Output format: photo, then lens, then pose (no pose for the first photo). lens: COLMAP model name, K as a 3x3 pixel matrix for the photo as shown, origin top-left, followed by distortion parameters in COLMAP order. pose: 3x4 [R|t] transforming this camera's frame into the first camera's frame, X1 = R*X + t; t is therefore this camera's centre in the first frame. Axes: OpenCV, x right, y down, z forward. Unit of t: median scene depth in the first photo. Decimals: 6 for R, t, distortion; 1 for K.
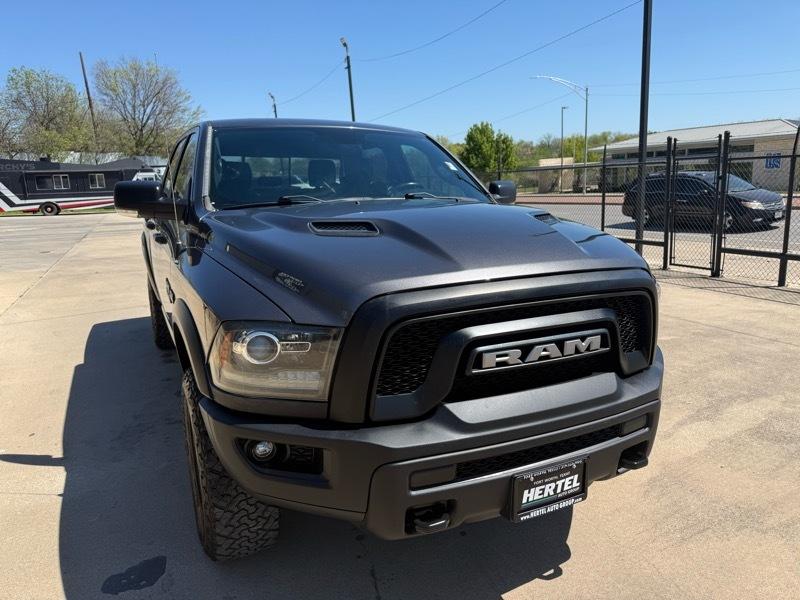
lens RADIAL K [[568.4, 0, 402.0], [0, 568.4, 305.4], [0, 0, 1]] dist [0.034112, -0.040687]
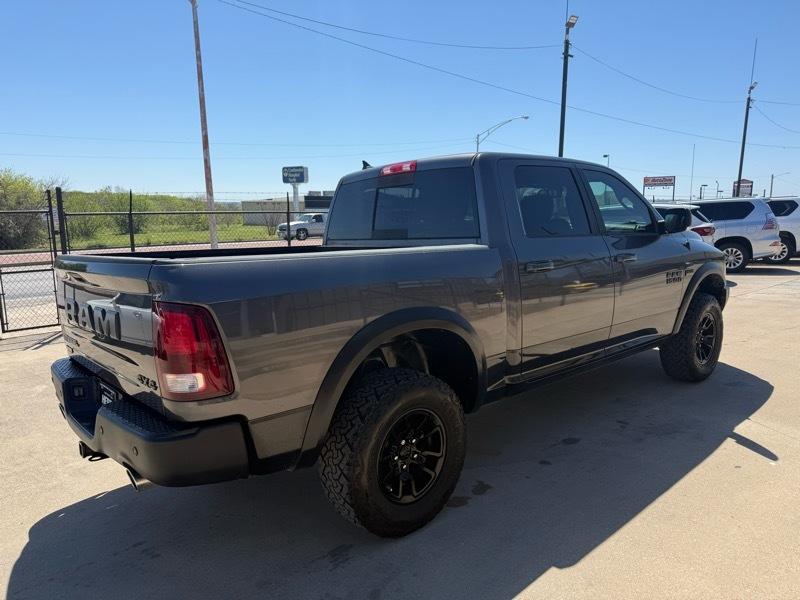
lens RADIAL K [[568.4, 0, 400.6], [0, 568.4, 311.0], [0, 0, 1]] dist [0.034112, -0.040687]
pose [[-0.271158, -0.123446, 0.954586, -1.816563], [0.236055, 0.952927, 0.190285, -0.441184], [-0.933141, 0.276932, -0.229254, 2.210627]]
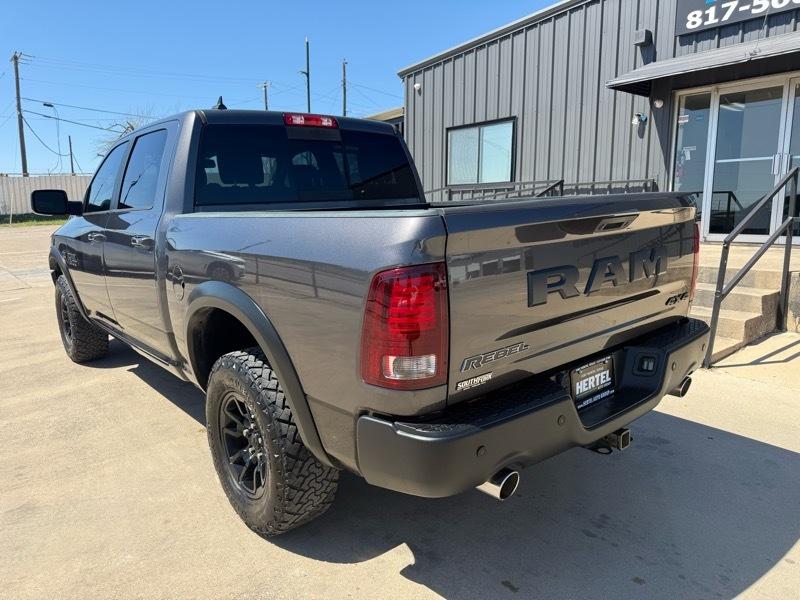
lens RADIAL K [[569.8, 0, 402.1], [0, 569.8, 299.5], [0, 0, 1]] dist [0.027575, -0.032748]
pose [[-0.967391, 0.086229, -0.238159, -0.284676], [-0.011797, 0.923907, 0.382435, -0.630152], [0.253014, 0.372774, -0.892762, 3.118796]]
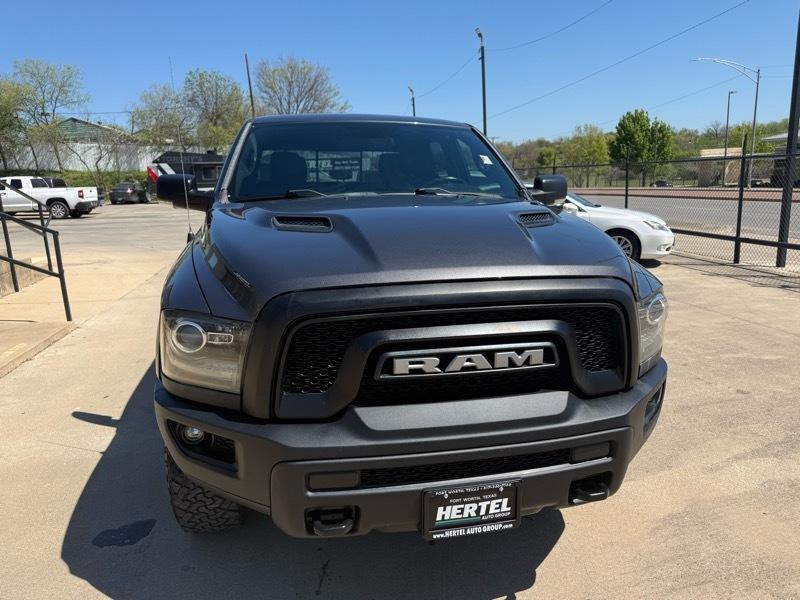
lens RADIAL K [[568.4, 0, 401.8], [0, 568.4, 300.9], [0, 0, 1]] dist [0.034112, -0.040687]
pose [[0.970005, 0.058127, -0.236031, 0.239000], [-0.056480, 0.998309, 0.013736, -0.017079], [0.236431, 0.000007, 0.971648, 0.046587]]
